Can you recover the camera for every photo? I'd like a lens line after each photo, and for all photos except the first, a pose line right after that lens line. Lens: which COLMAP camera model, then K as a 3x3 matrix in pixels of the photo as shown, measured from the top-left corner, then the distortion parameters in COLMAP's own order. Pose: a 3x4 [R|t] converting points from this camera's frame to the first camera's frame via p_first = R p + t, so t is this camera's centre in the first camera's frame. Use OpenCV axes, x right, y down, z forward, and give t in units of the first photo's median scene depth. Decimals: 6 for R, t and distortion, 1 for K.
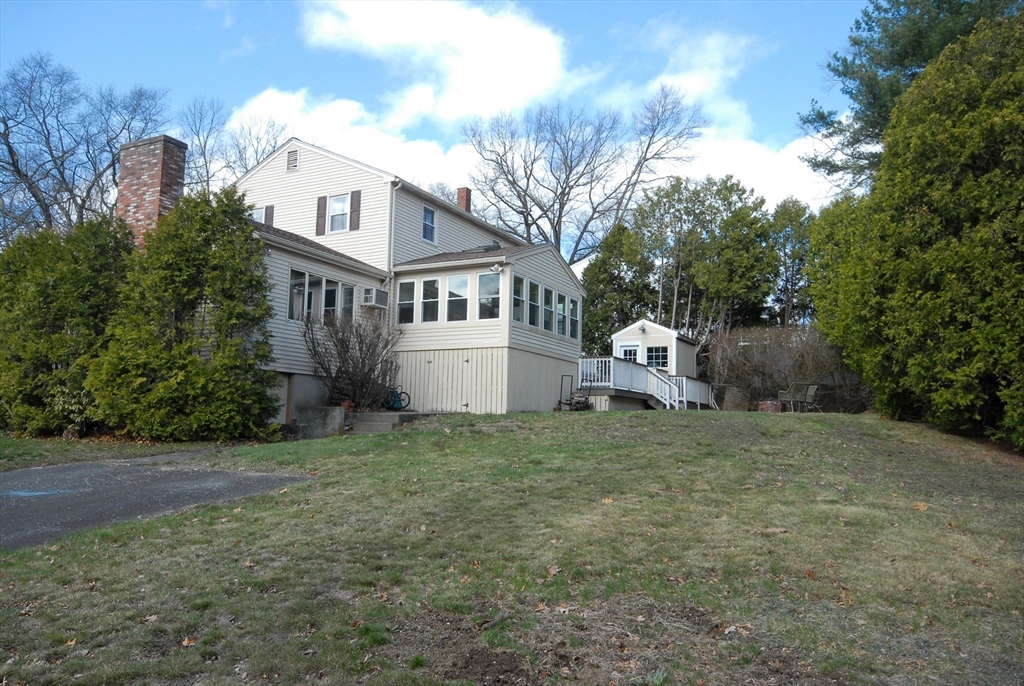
lens RADIAL K [[734.7, 0, 512.0], [0, 734.7, 343.0], [0, 0, 1]] dist [-0.000712, -0.000050]
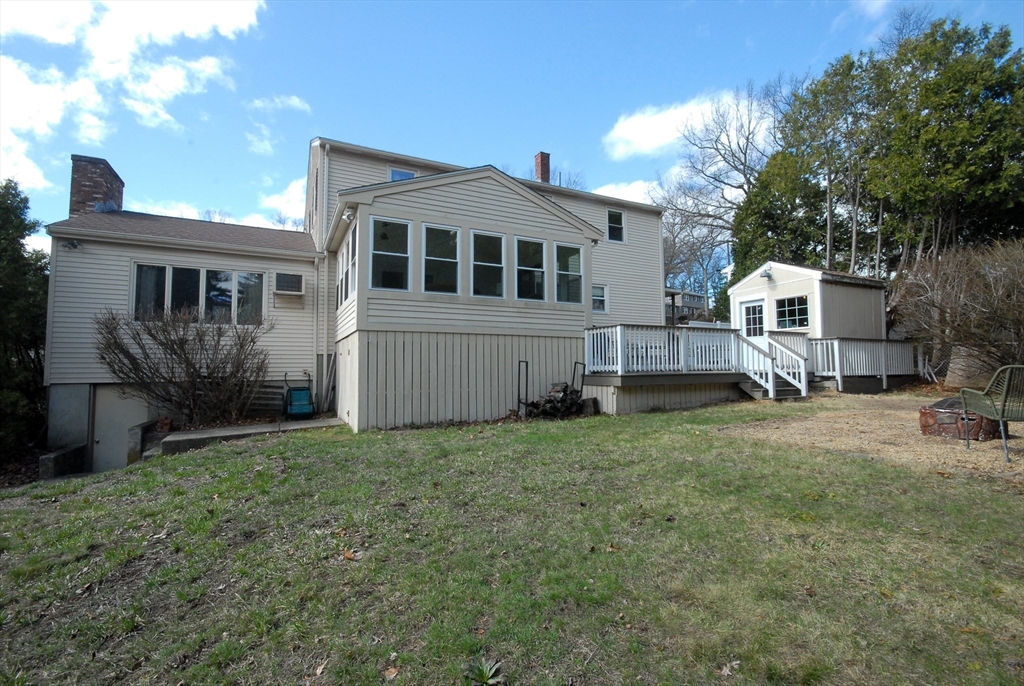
lens RADIAL K [[444.9, 0, 512.0], [0, 444.9, 343.0], [0, 0, 1]] dist [0.003286, -0.010215]
pose [[0.806746, -0.065045, -0.587307, 0.230164], [0.093973, 0.995396, 0.018844, 0.014997], [0.583378, -0.070394, 0.809145, 0.511068]]
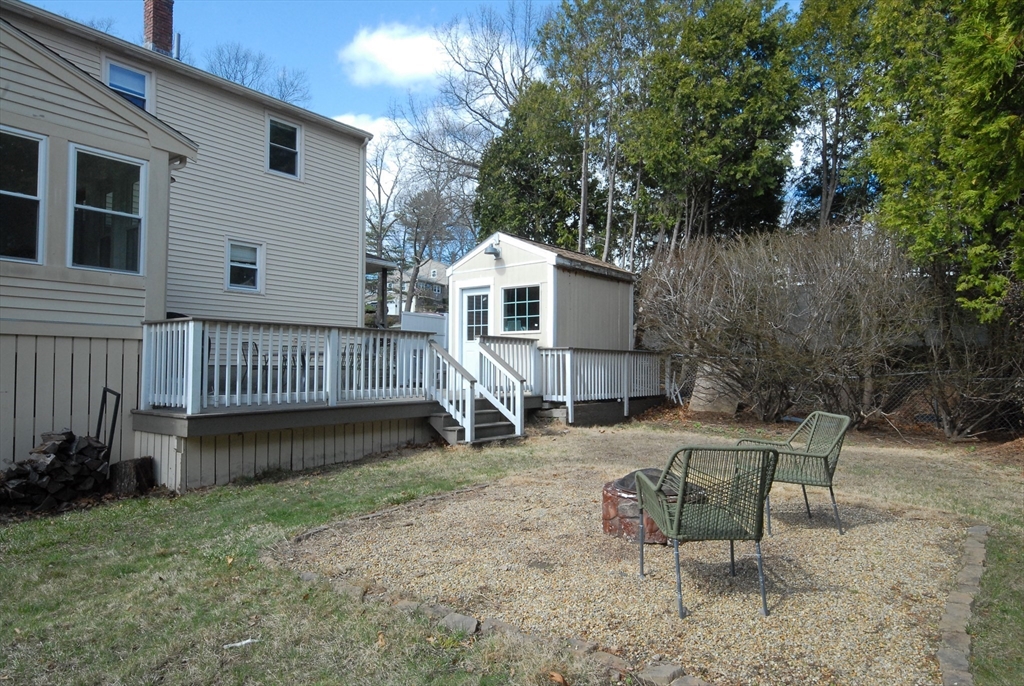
lens RADIAL K [[624.0, 0, 512.0], [0, 624.0, 343.0], [0, 0, 1]] dist [-0.000567, 0.000555]
pose [[0.983966, -0.028274, -0.176103, 0.263929], [0.041145, 0.996707, 0.069871, 0.012672], [0.173548, -0.075996, 0.981889, 0.601184]]
